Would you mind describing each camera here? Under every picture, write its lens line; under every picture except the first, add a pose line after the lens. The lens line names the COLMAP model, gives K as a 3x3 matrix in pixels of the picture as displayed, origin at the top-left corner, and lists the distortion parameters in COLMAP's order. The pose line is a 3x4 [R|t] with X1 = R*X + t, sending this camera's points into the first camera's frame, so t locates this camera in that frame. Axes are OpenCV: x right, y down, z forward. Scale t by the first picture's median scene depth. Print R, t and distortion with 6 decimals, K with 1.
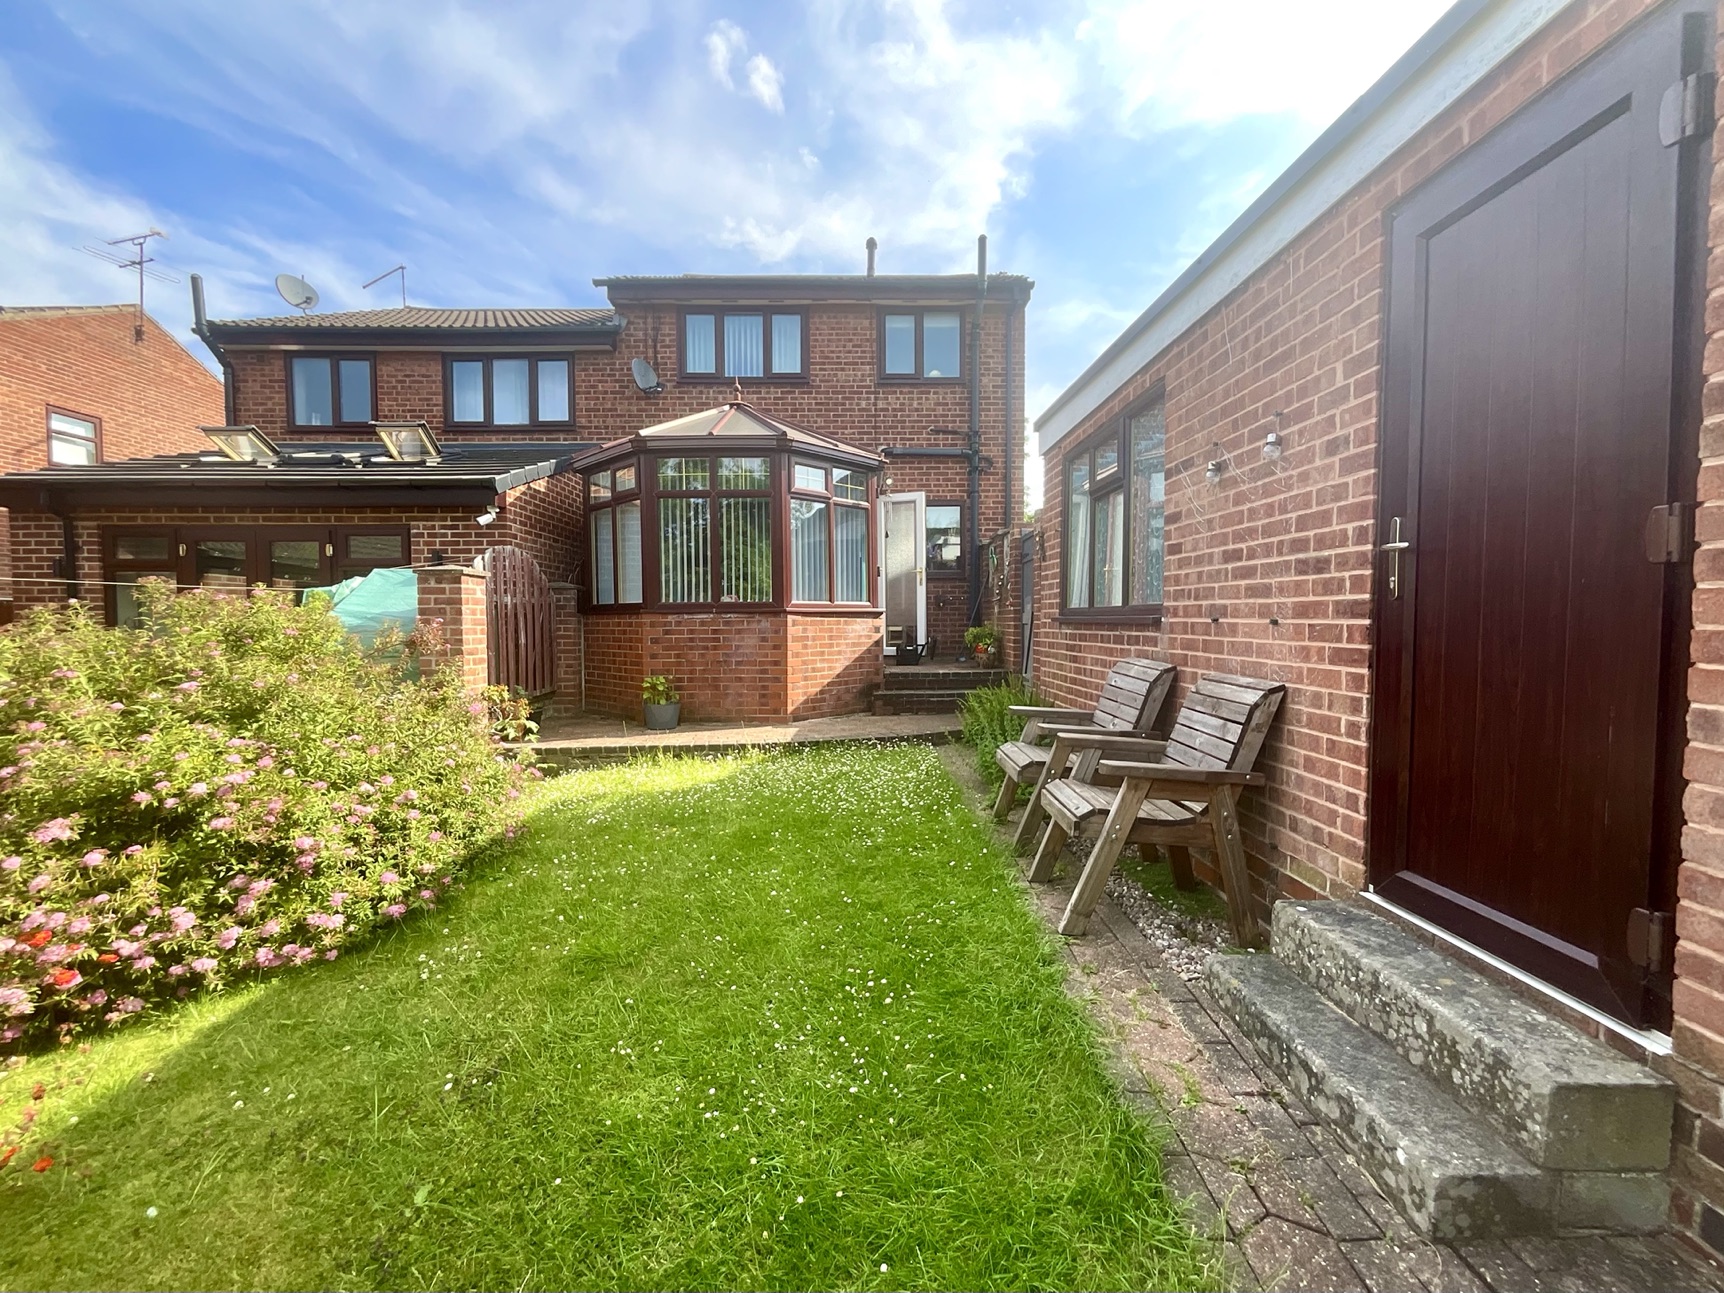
lens RADIAL K [[699.8, 0, 857.3], [0, 699.8, 649.3], [0, 0, 1]] dist [-0.004922, 0.000217]
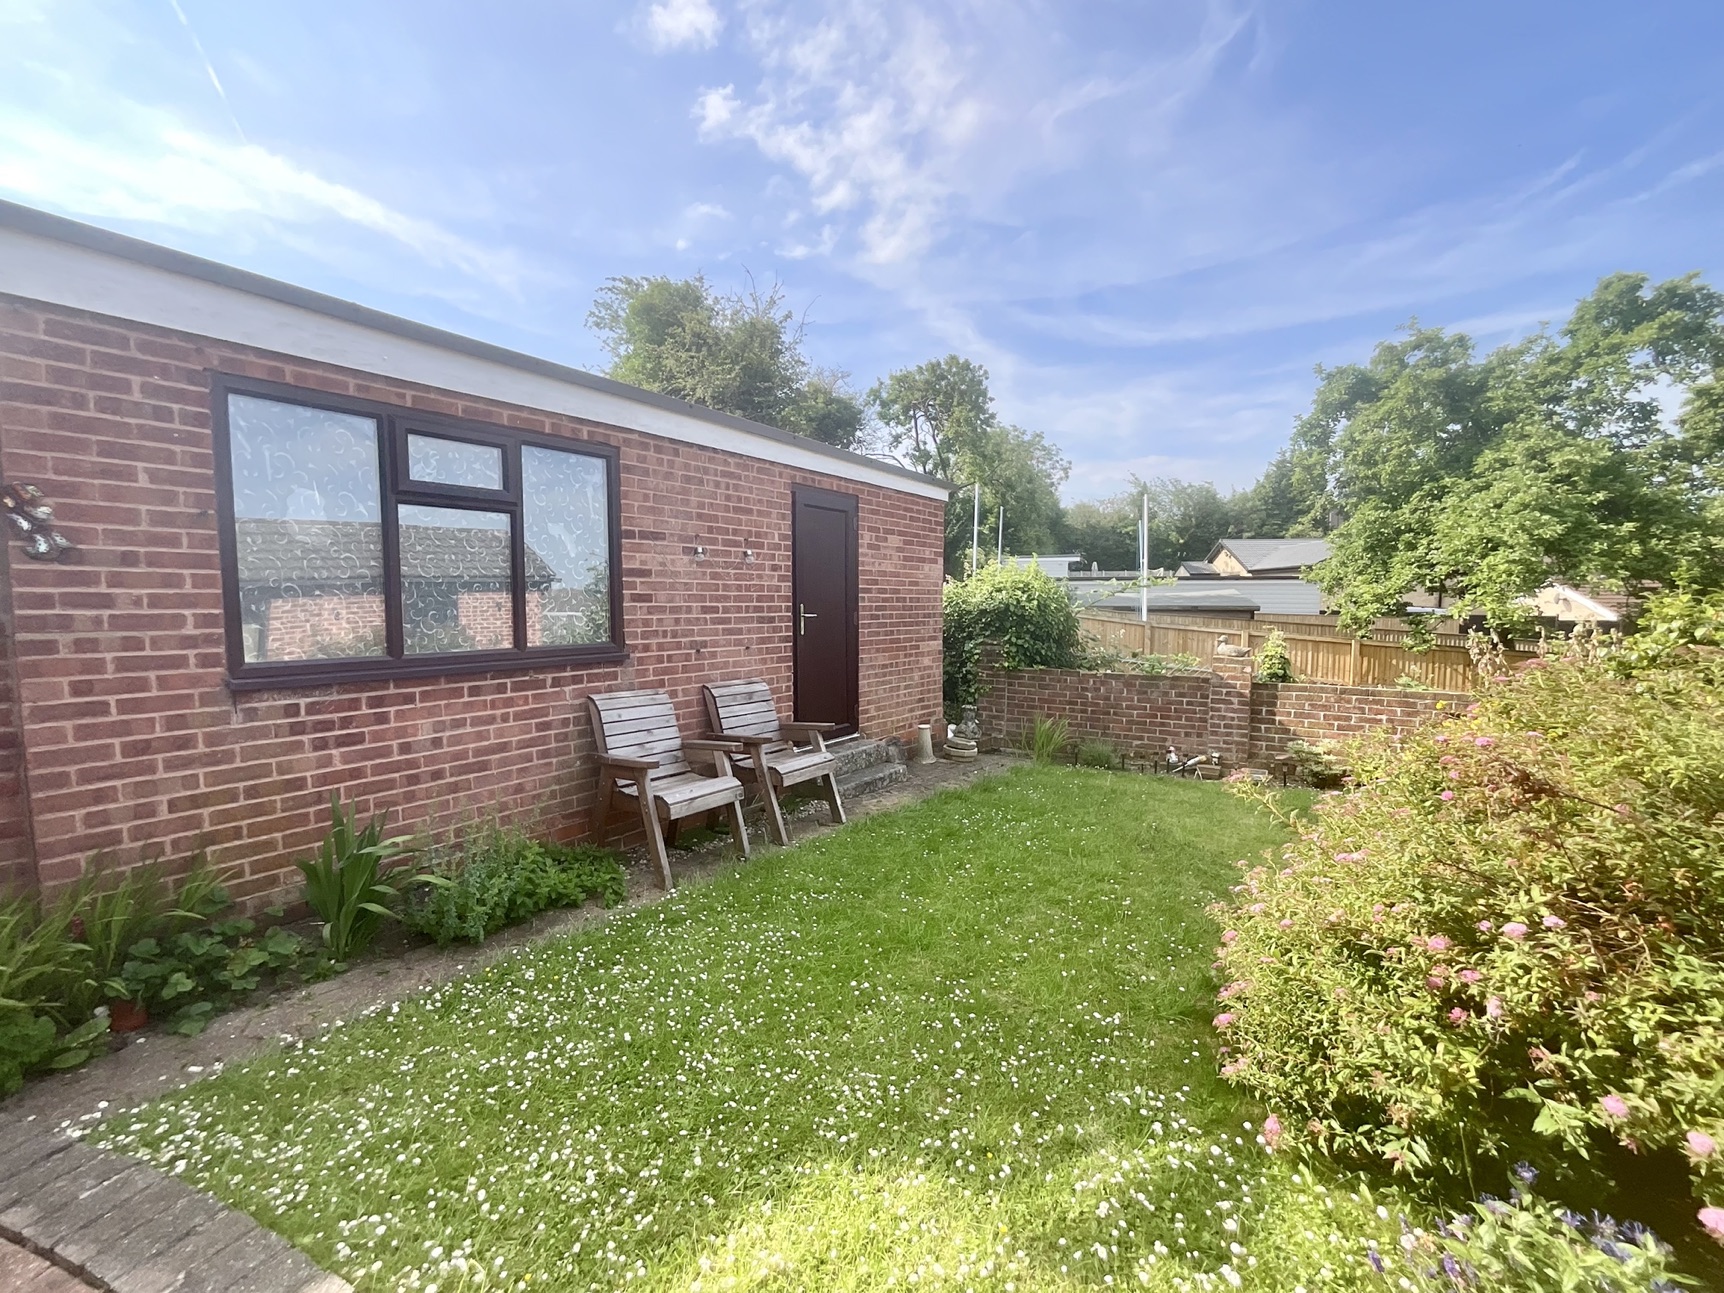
lens RADIAL K [[699.8, 0, 857.3], [0, 699.8, 649.3], [0, 0, 1]] dist [-0.004922, 0.000217]
pose [[-0.788786, -0.032088, 0.613830, -0.870387], [0.038221, 0.994143, 0.101084, -0.231901], [-0.613478, 0.103195, -0.782940, 2.478558]]
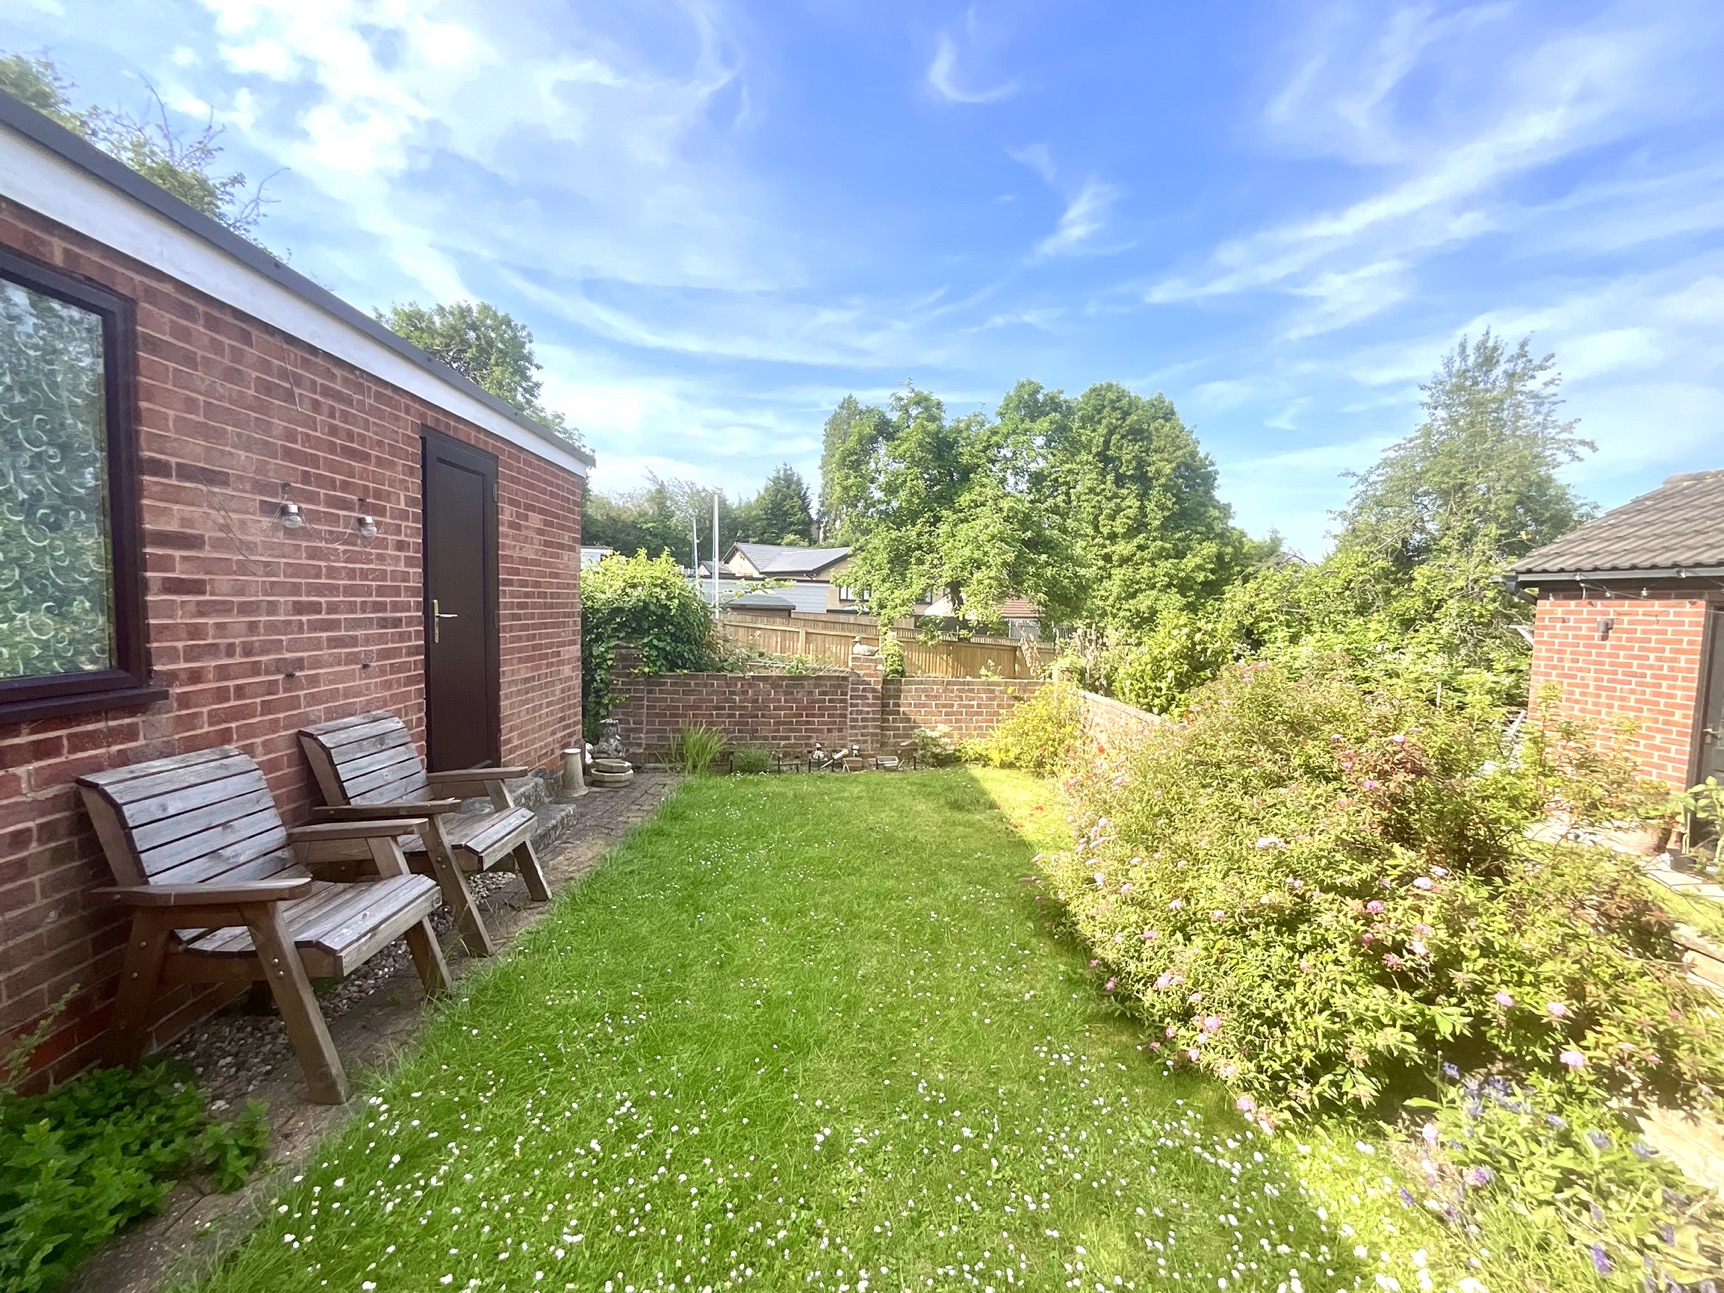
lens RADIAL K [[699.8, 0, 857.3], [0, 699.8, 649.3], [0, 0, 1]] dist [-0.004922, 0.000217]
pose [[-0.999698, -0.016836, -0.017912, -0.274893], [-0.018818, 0.992955, 0.116989, -0.247093], [0.015817, 0.117291, -0.992972, 2.406732]]
